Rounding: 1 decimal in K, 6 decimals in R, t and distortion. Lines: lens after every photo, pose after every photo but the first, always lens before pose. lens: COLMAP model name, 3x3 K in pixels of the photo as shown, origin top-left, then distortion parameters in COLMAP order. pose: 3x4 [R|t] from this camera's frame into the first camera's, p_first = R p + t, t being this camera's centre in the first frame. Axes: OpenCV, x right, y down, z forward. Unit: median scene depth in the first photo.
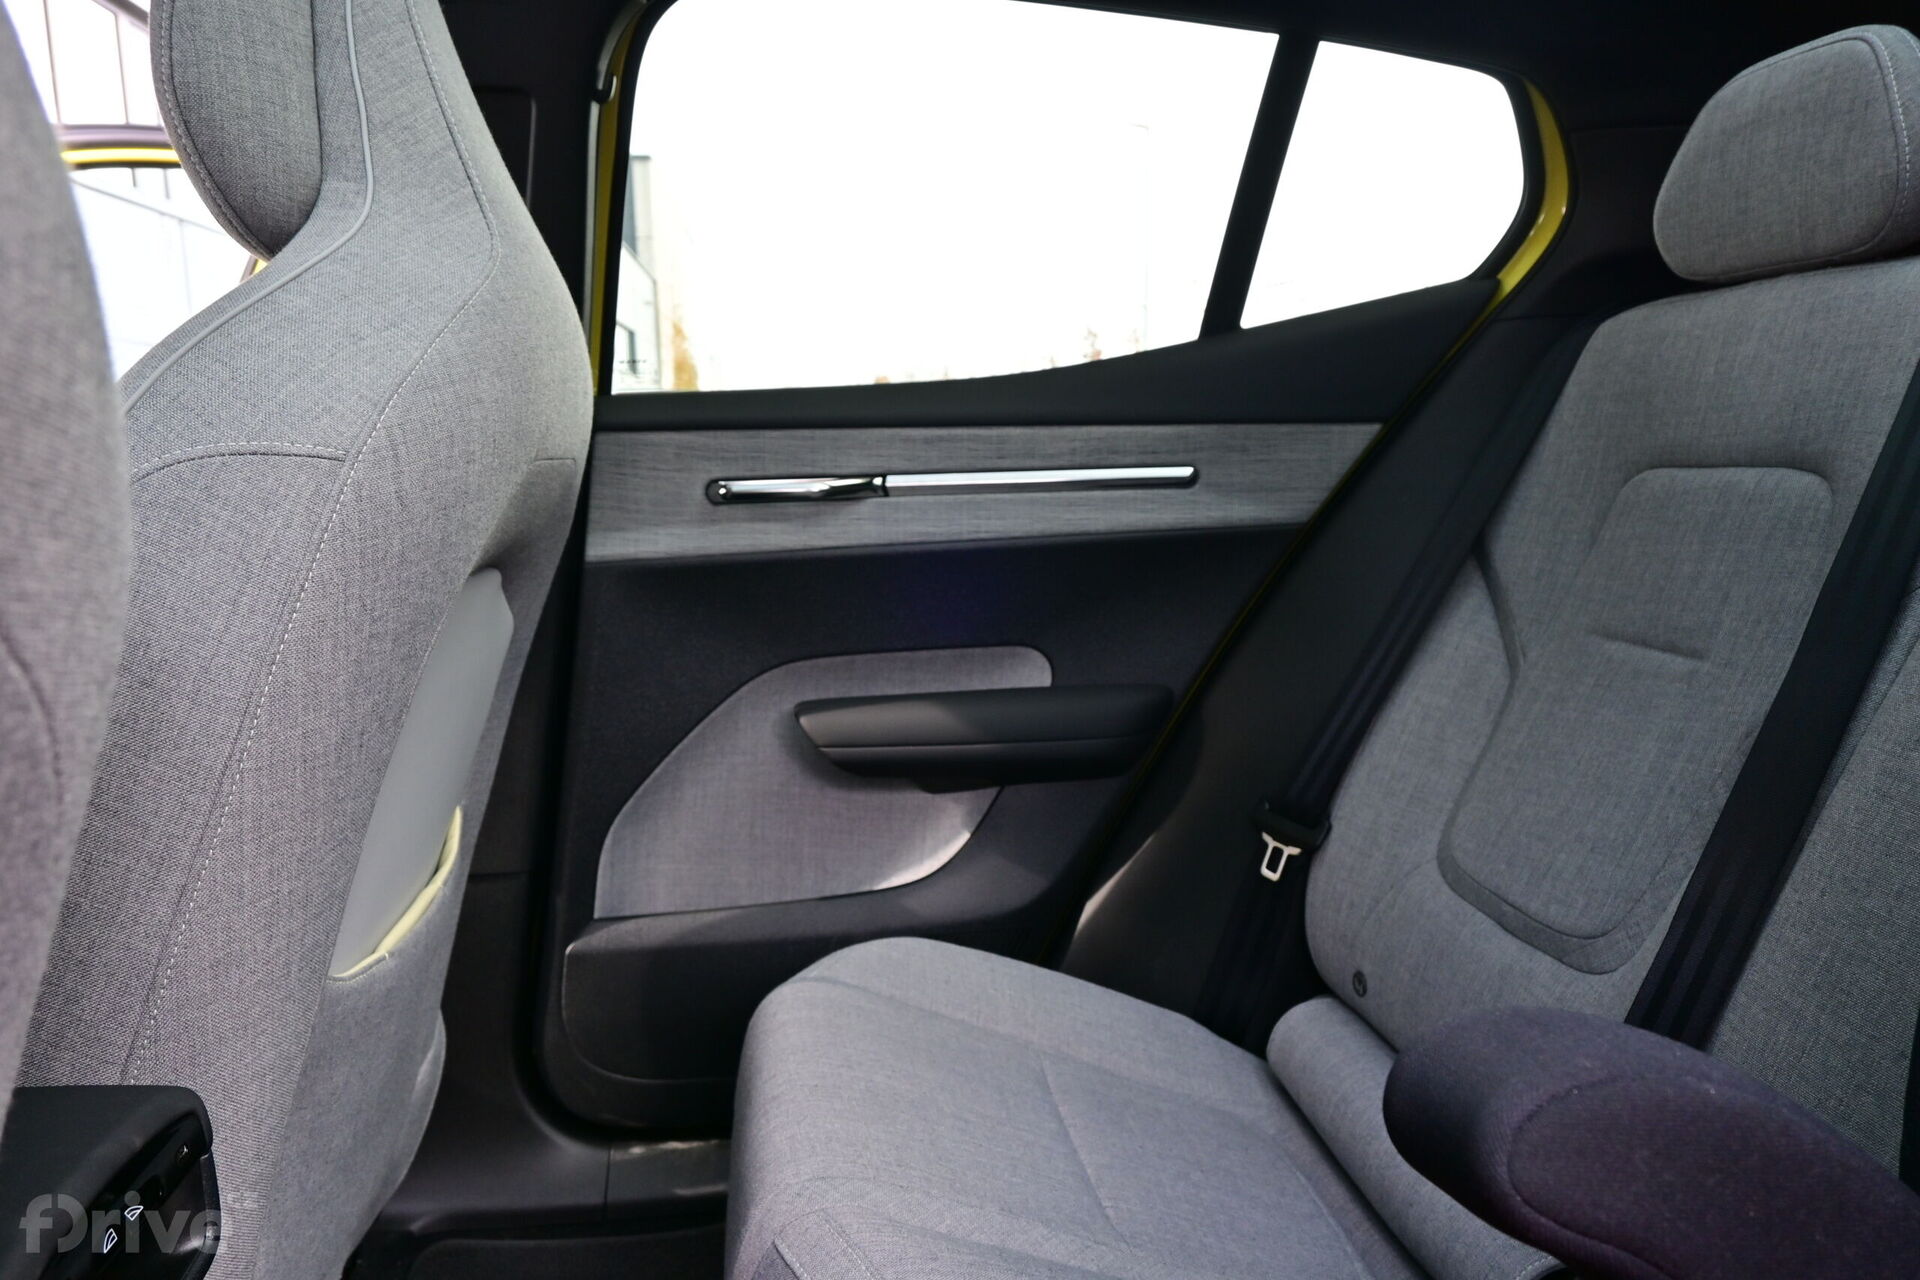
lens RADIAL K [[1420.1, 0, 874.8], [0, 1420.1, 639.9], [0, 0, 1]] dist [0.003553, 0.045590]
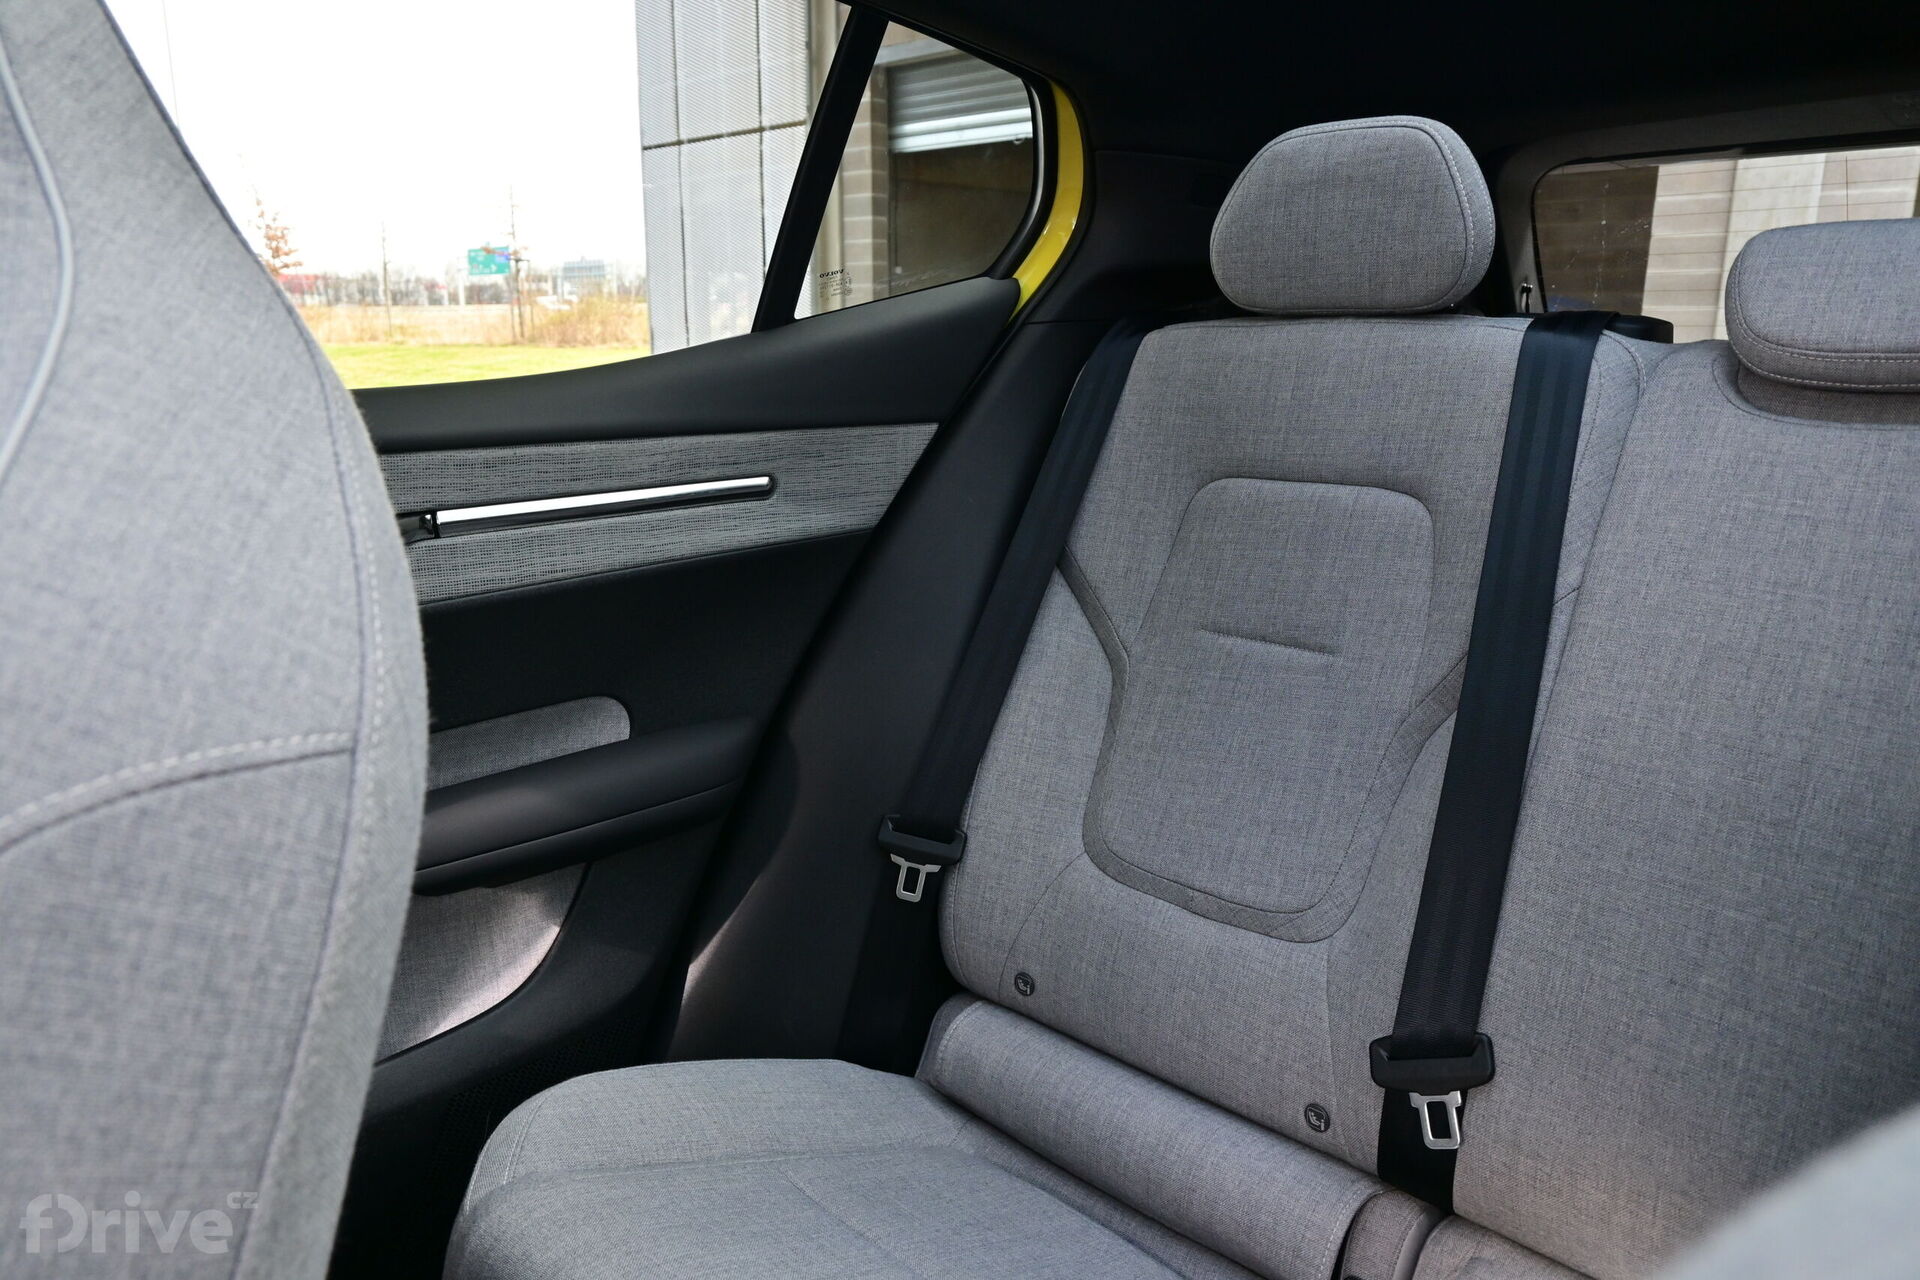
lens RADIAL K [[1420.1, 0, 874.8], [0, 1420.1, 639.9], [0, 0, 1]] dist [0.003553, 0.045590]
pose [[0.752434, -0.143374, 0.642873, -0.372823], [0.082694, 0.988862, 0.123749, -0.143861], [-0.653456, -0.039951, 0.755910, 0.307116]]
